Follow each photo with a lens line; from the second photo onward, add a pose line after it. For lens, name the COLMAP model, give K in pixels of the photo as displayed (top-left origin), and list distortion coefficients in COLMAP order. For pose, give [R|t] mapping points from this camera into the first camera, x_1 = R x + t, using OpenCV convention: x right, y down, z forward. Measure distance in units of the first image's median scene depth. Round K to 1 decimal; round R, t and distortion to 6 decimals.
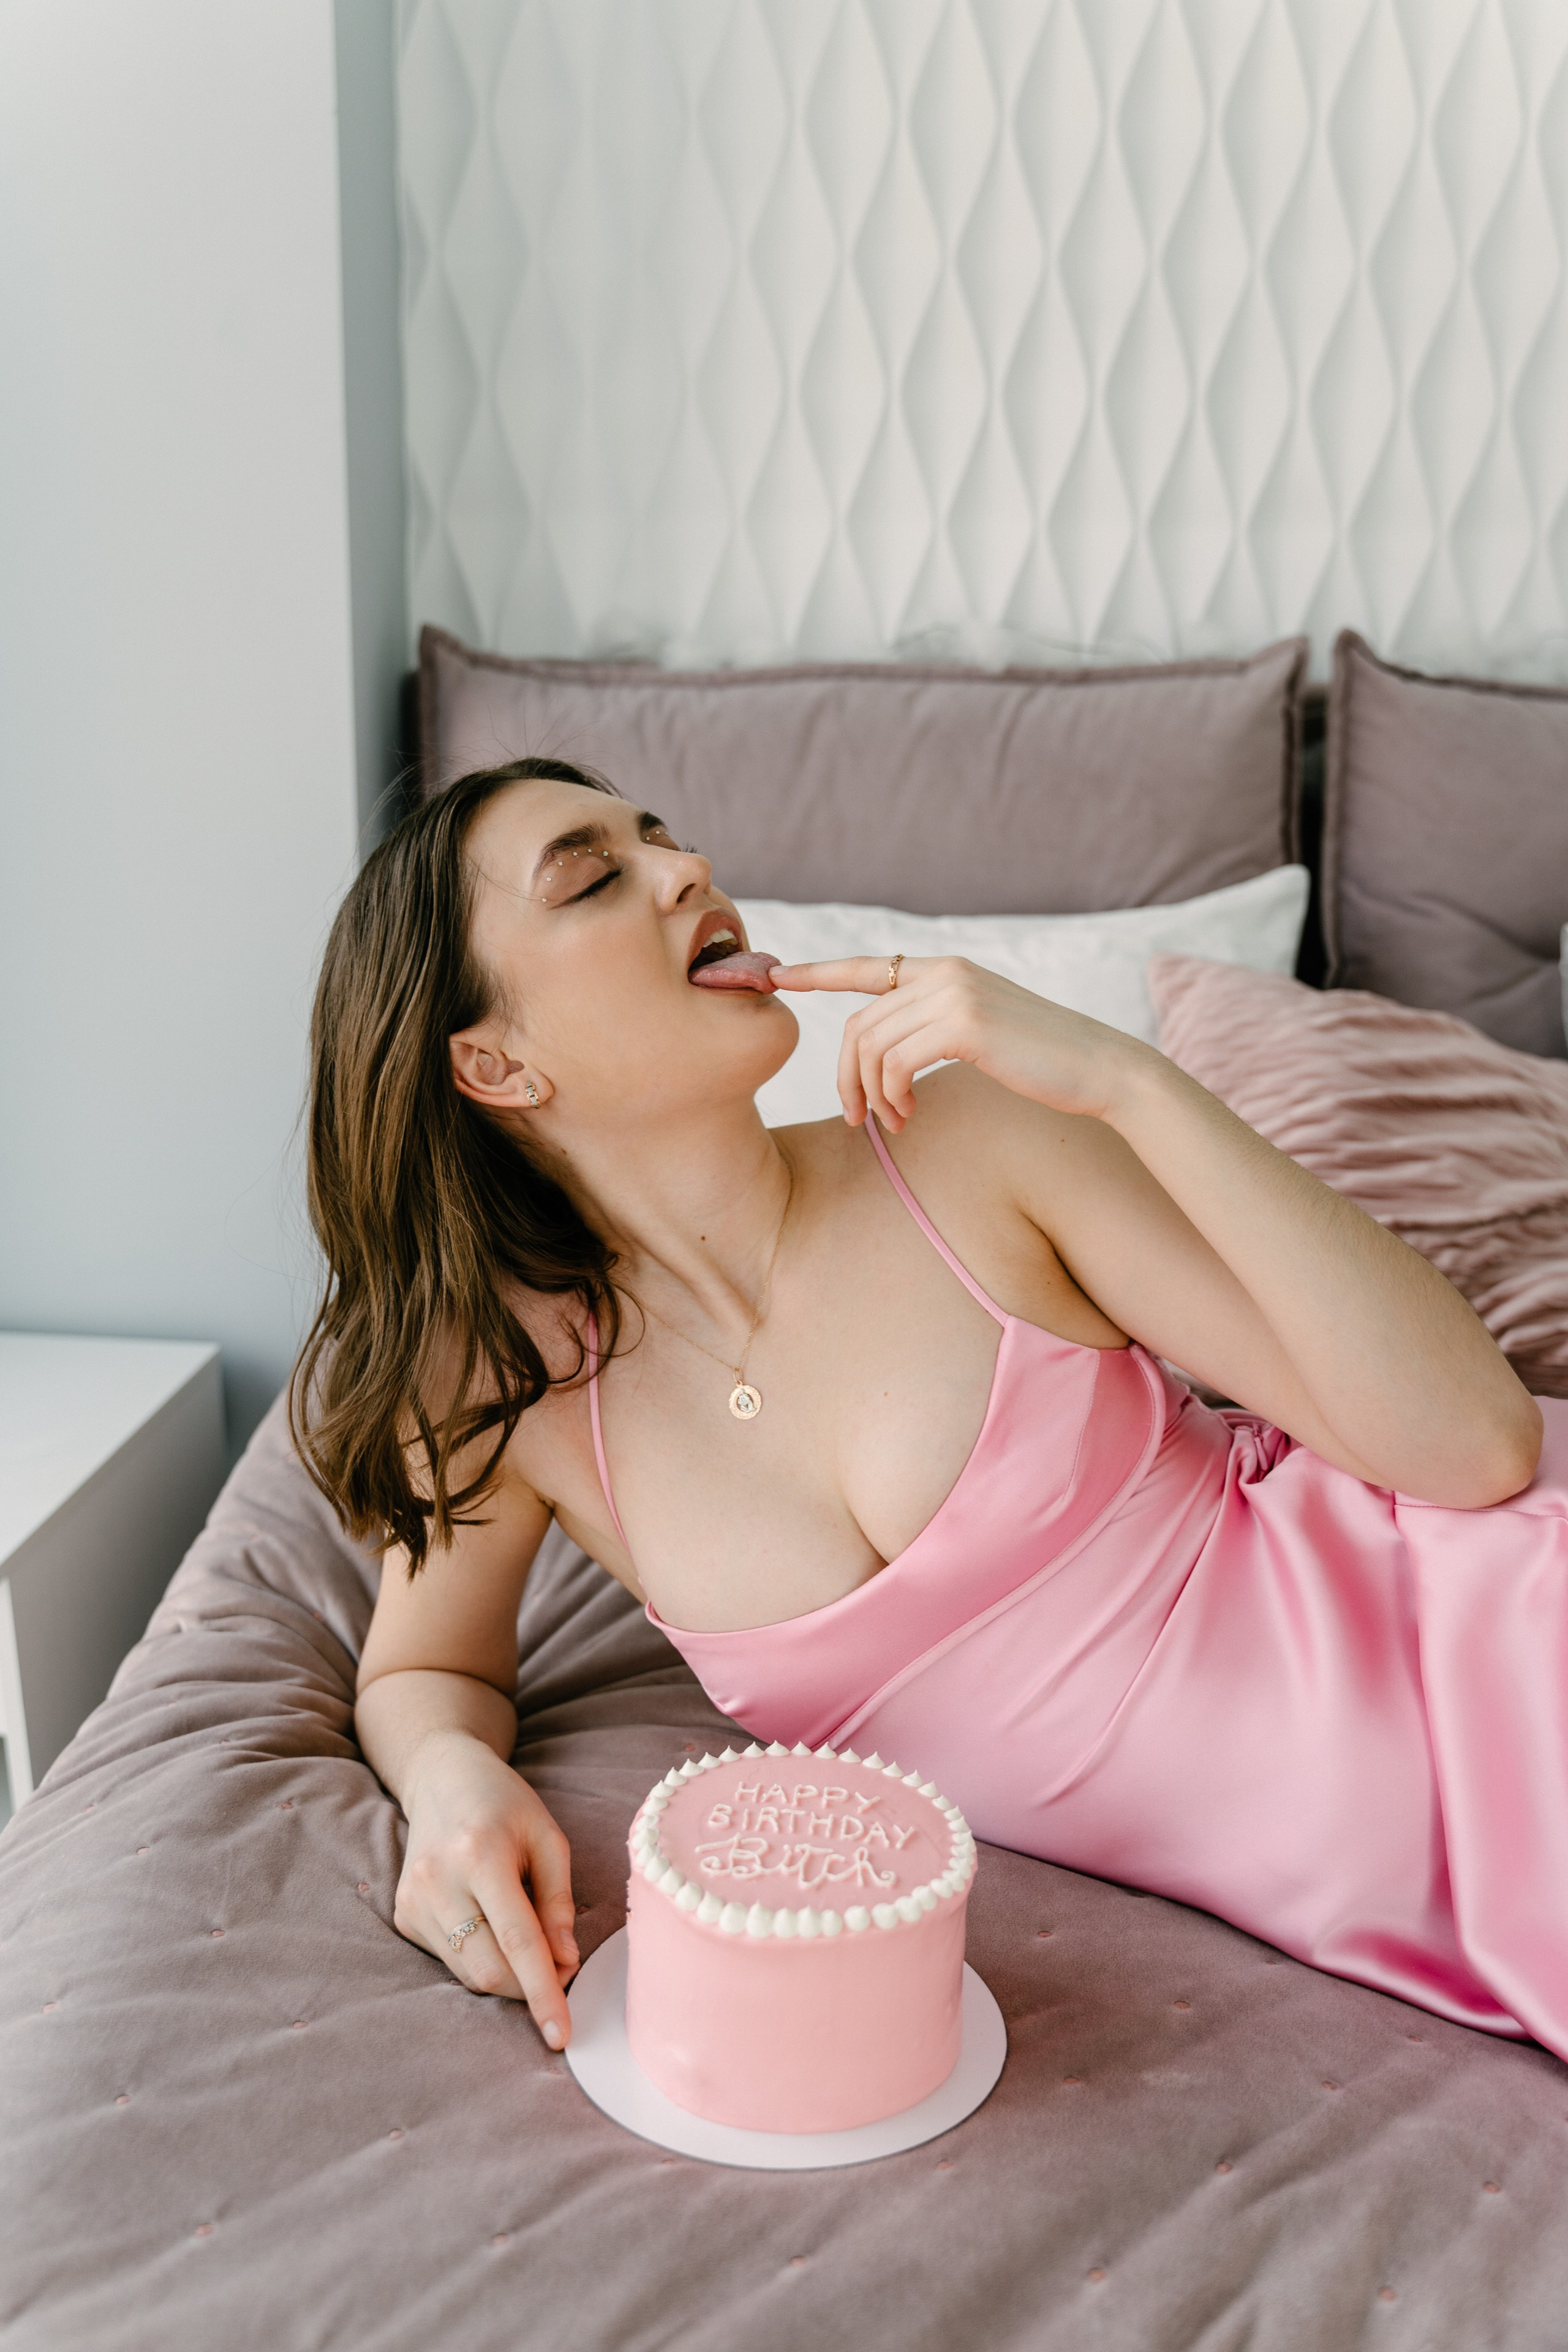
lens RADIAL K [[1921.6, 0, 784.0], [0, 1921.6, 1176.0], [0, 0, 1]] dist [-0.064941, 0.002771]
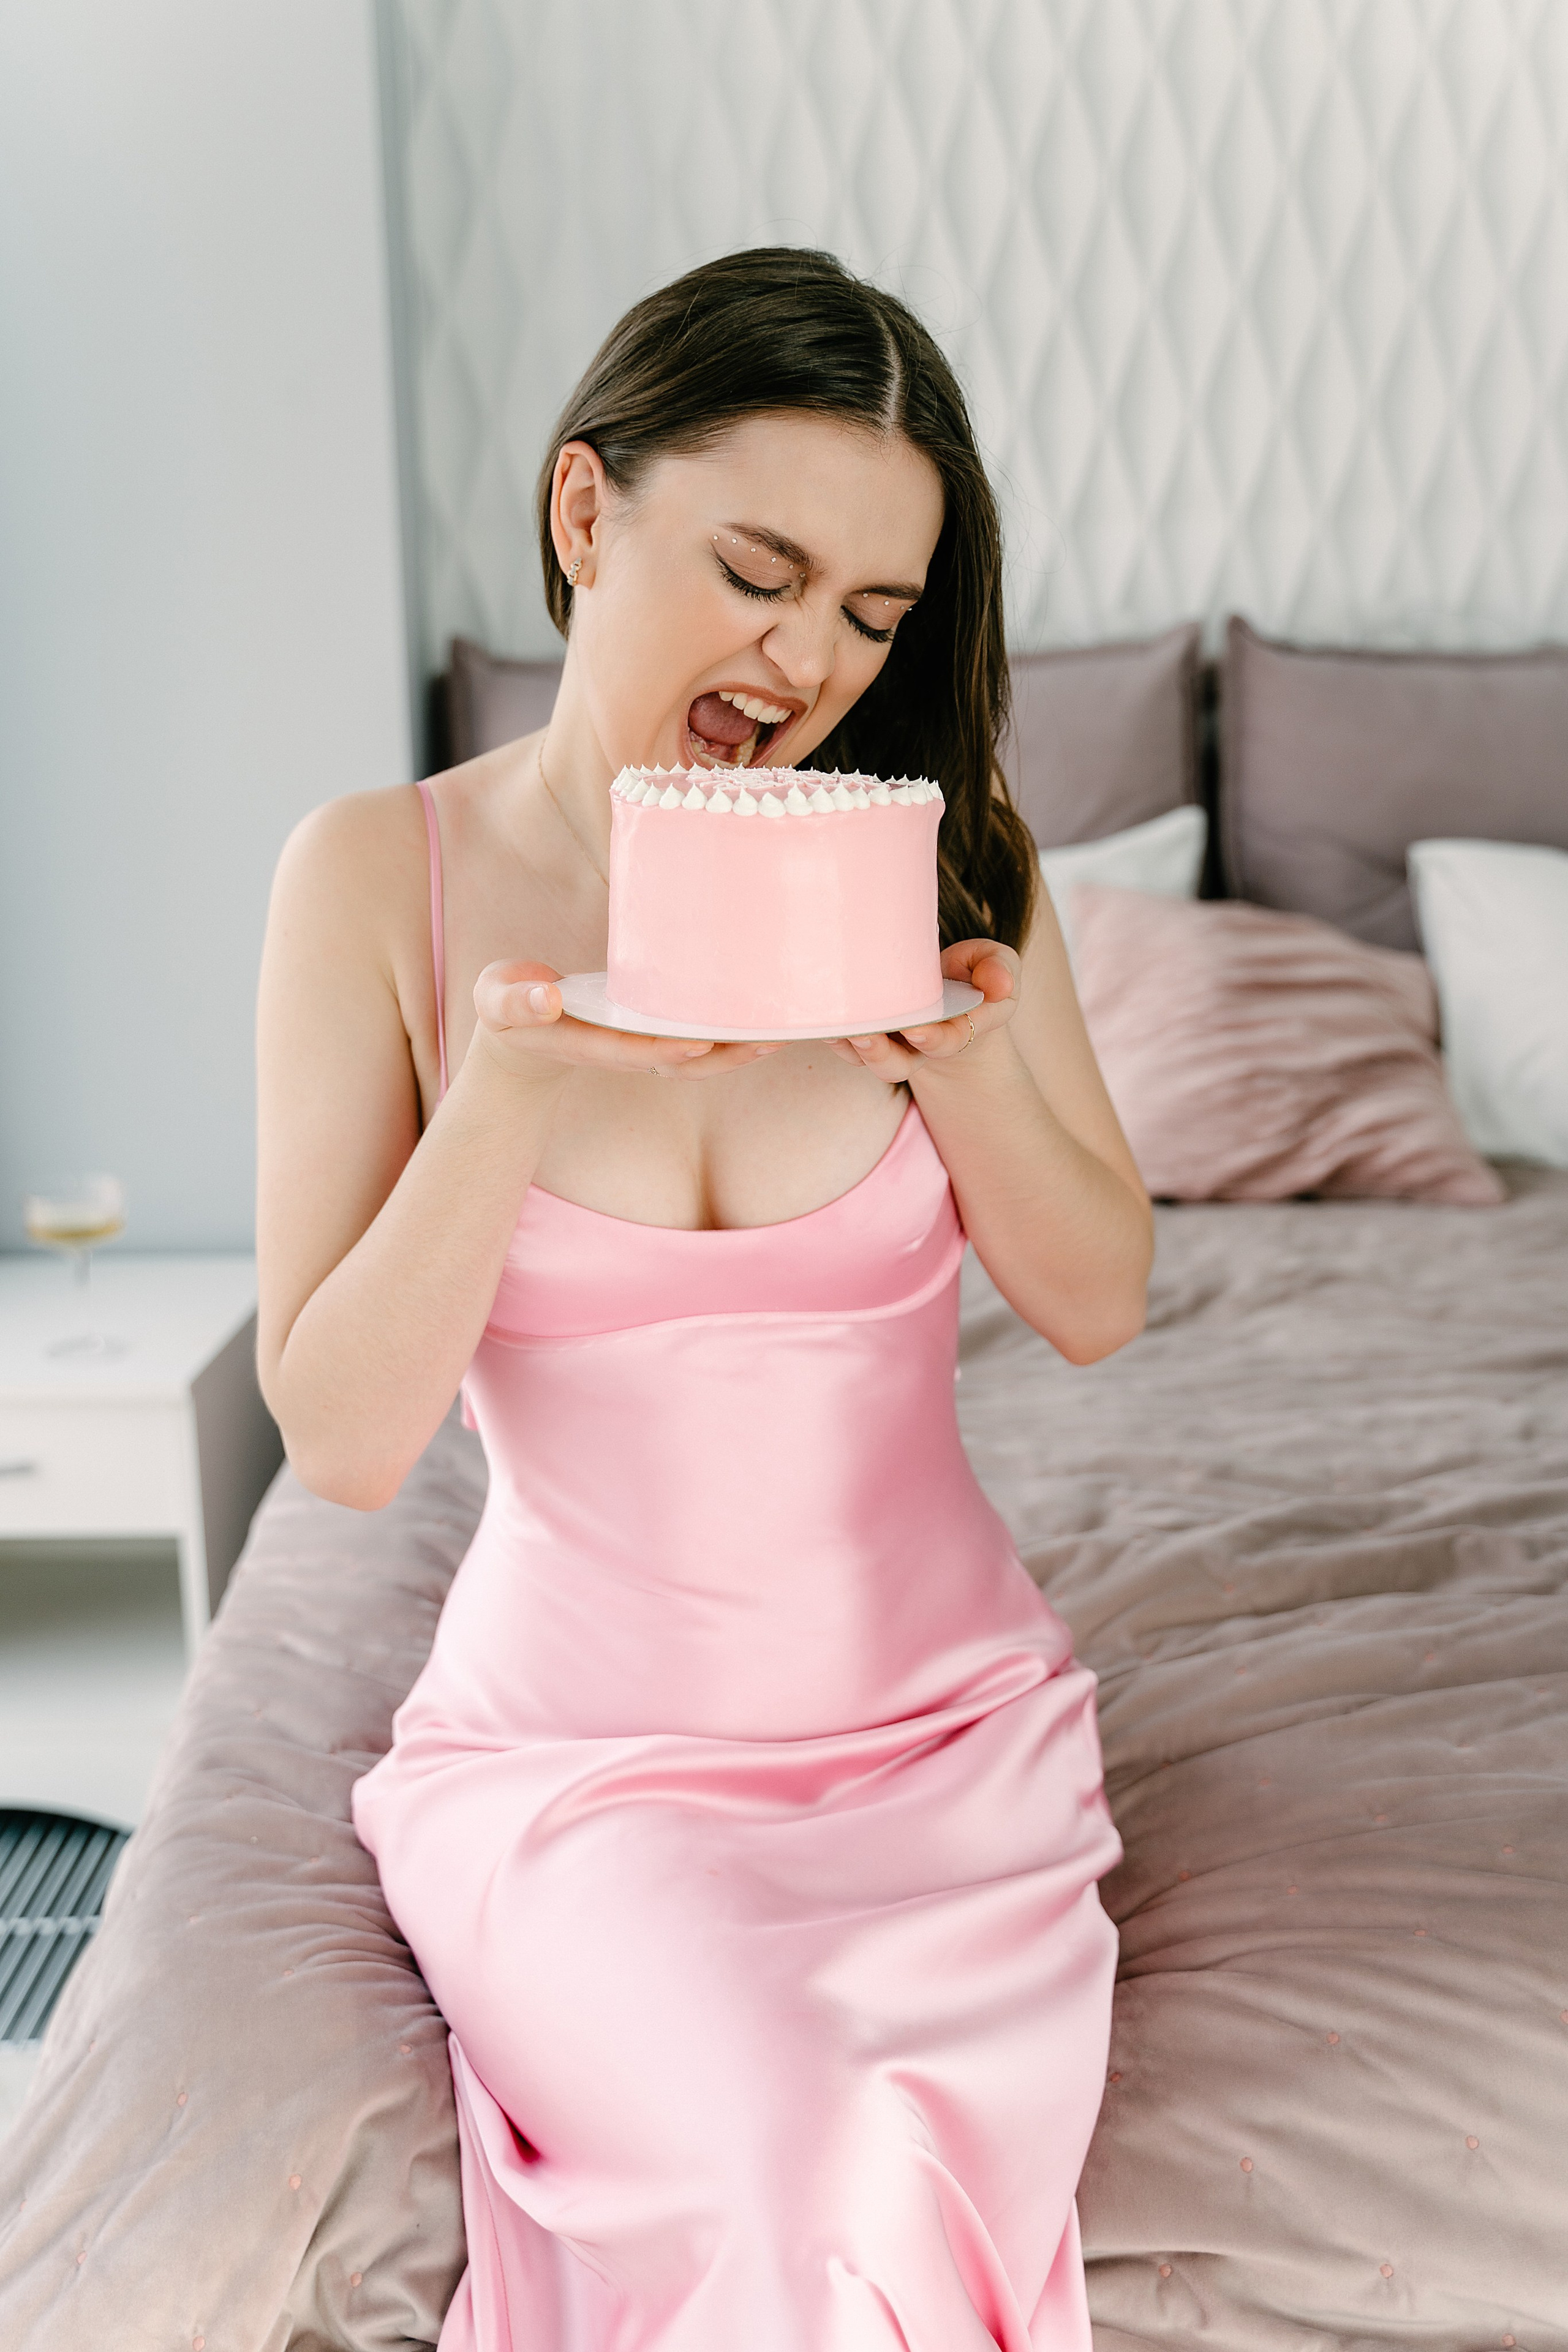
lens RADIAL K [[2688.9, 0, 784.0], [0, 2688.9, 1176.0], [0, 0, 1]] dist [0.051930, -0.004125]
pose [[0.999036, -0.037326, 0.023109, -0.035674], [0.038664, 0.997424, -0.060414, 0.152082], [-0.020795, 0.061249, 0.997906, -0.638946]]
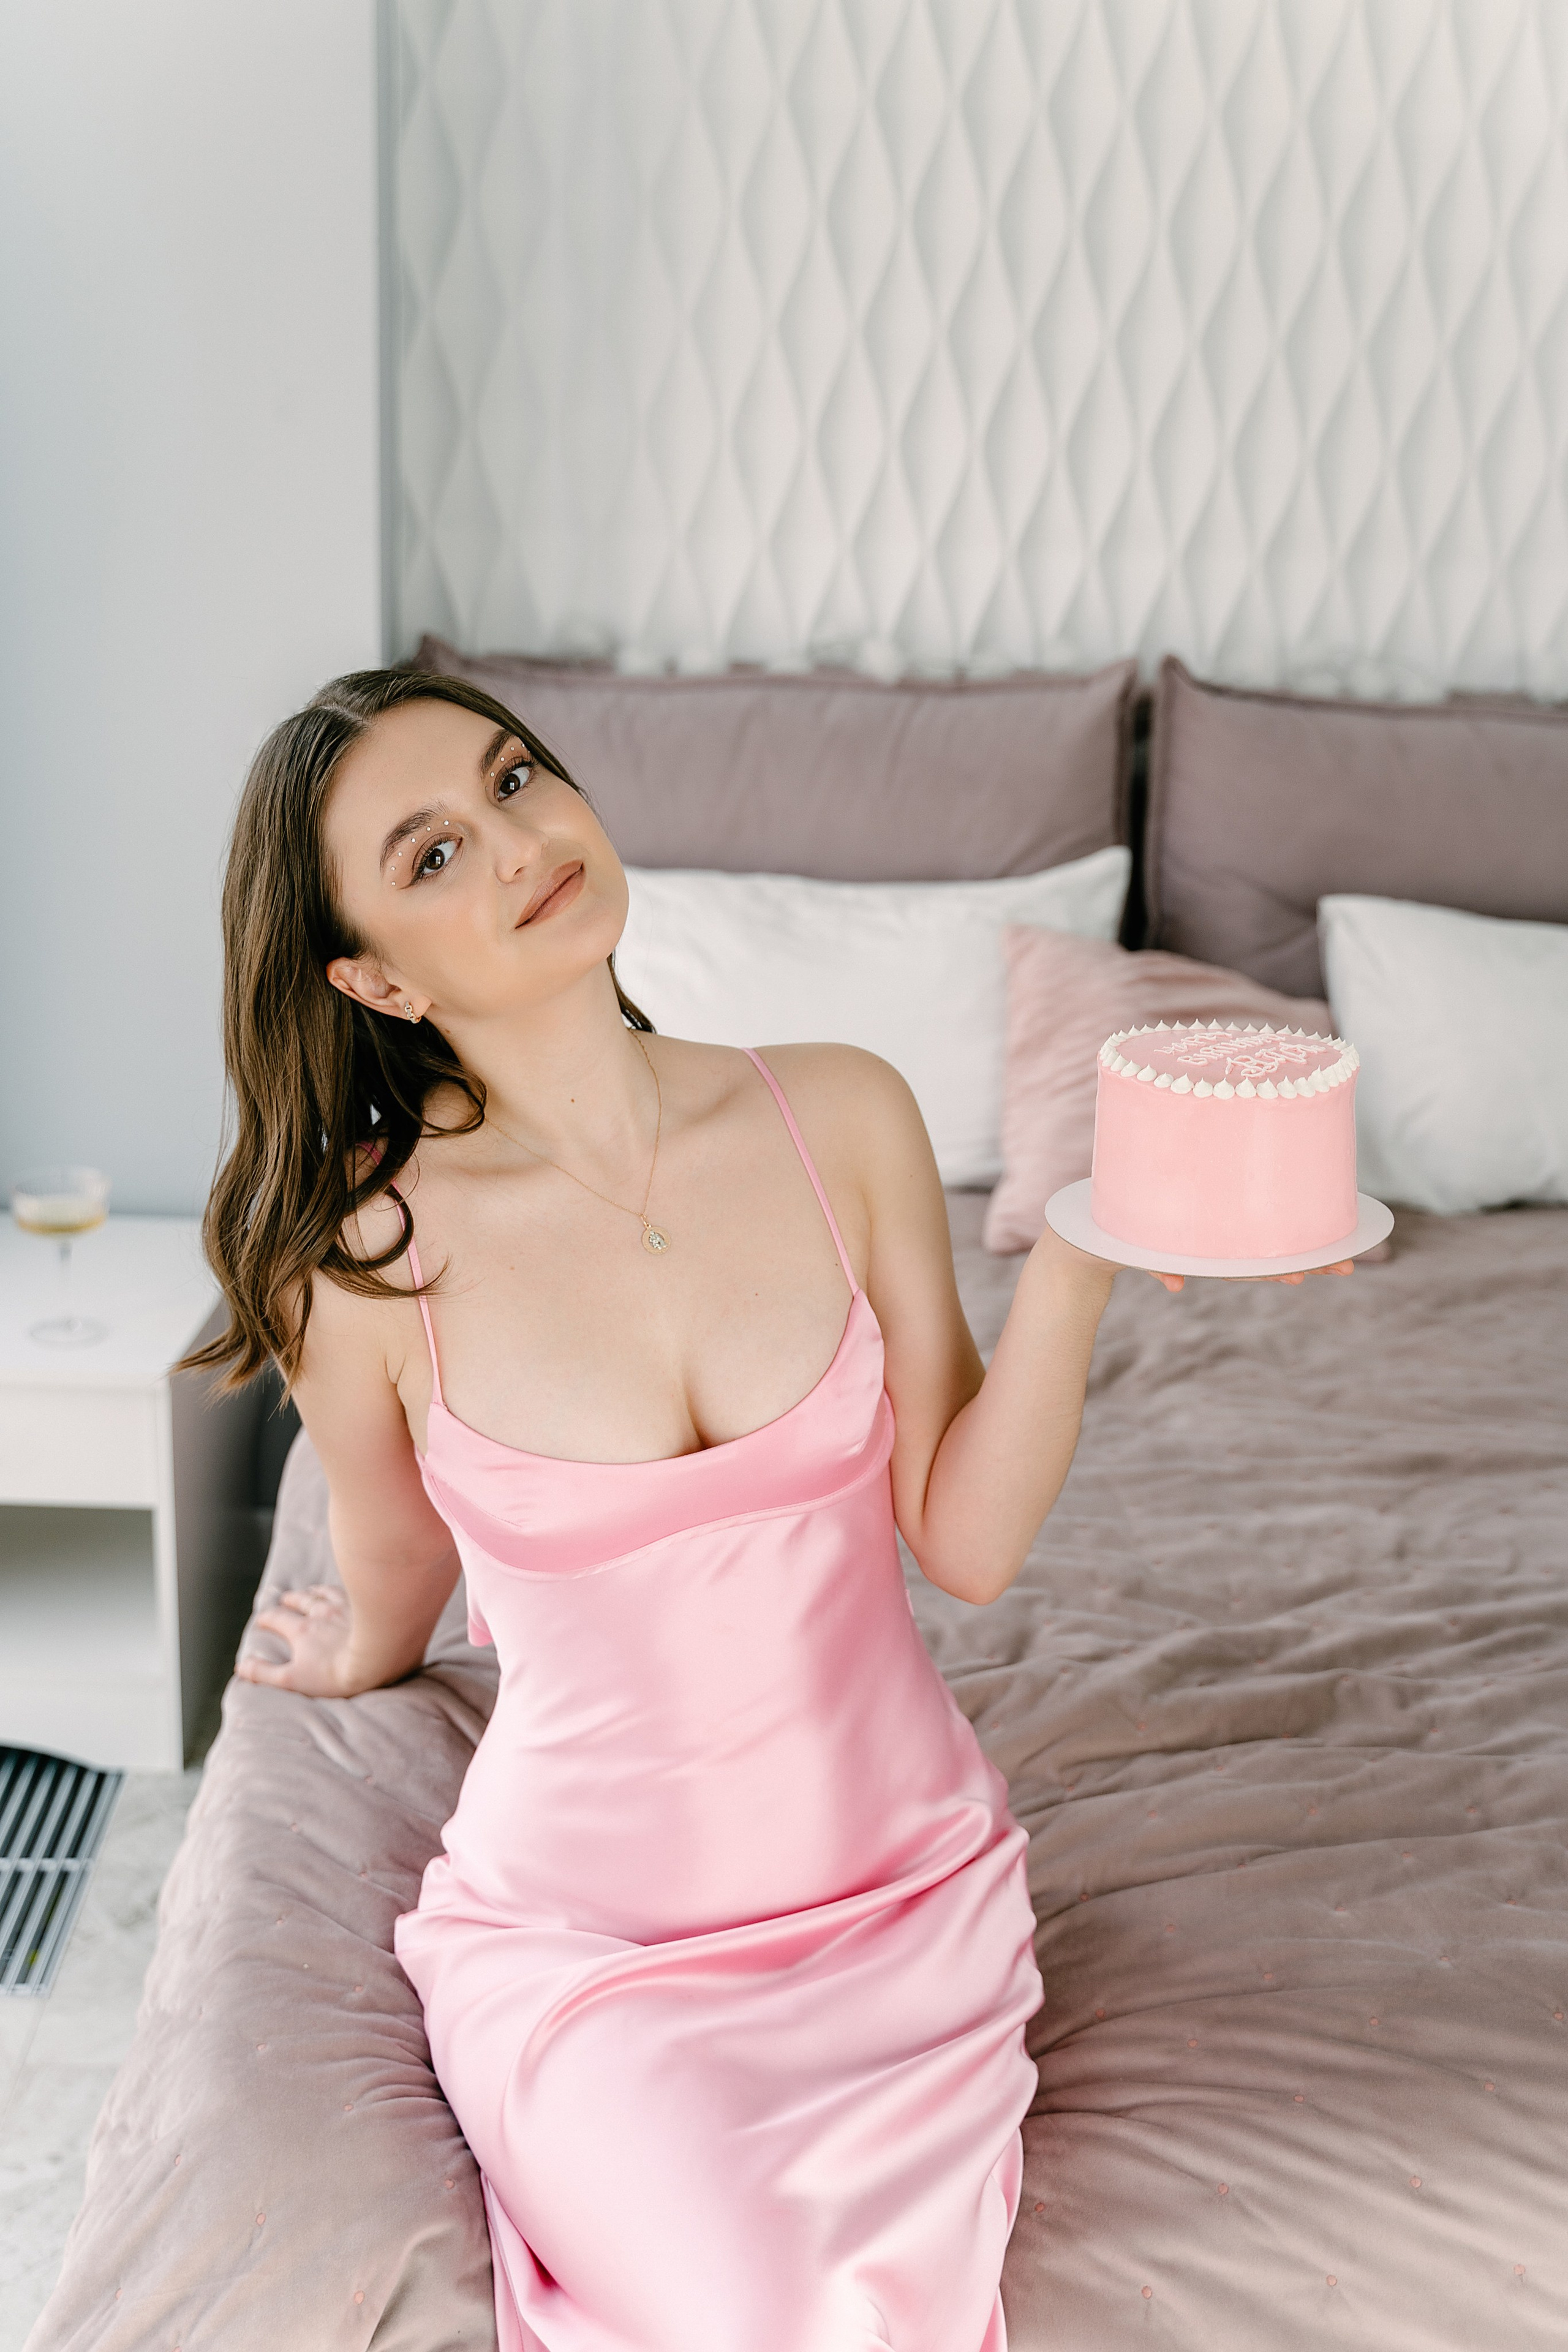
lens RADIAL K [[2688.9, 0, 784.0], [0, 2688.9, 1176.0], [0, 0, 1]] dist [0.051930, -0.004125]
pose [[0.997145, 0.003588, 0.075424, -0.088049], [-0.006659, 0.999157, 0.040503, -0.013361], [-0.075215, -0.040889, 0.996329, -0.750093]]
